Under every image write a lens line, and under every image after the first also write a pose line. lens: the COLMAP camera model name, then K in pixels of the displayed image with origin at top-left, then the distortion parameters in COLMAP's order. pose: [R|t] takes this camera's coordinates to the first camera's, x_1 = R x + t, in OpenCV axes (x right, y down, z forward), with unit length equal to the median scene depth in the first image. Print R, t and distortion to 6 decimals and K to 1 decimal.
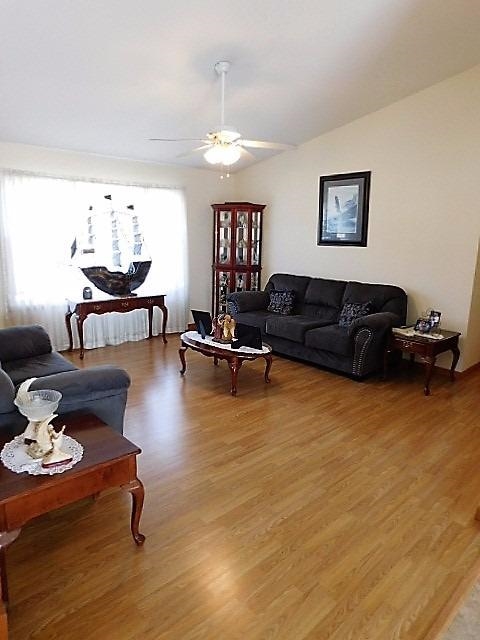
lens RADIAL K [[422.2, 0, 240.2], [0, 422.2, 321.5], [0, 0, 1]] dist [-0.039228, 0.014956]
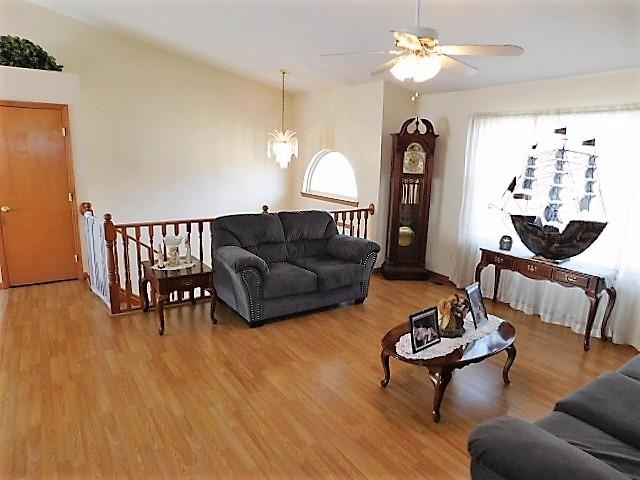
lens RADIAL K [[422.2, 0, 318.8], [0, 422.2, 242.4], [0, 0, 1]] dist [-0.039228, 0.014956]
pose [[-0.169250, 0.177177, -0.969517, 0.548971], [-0.246097, 0.944951, 0.215649, -0.160690], [0.954353, 0.275094, -0.116330, 0.728807]]
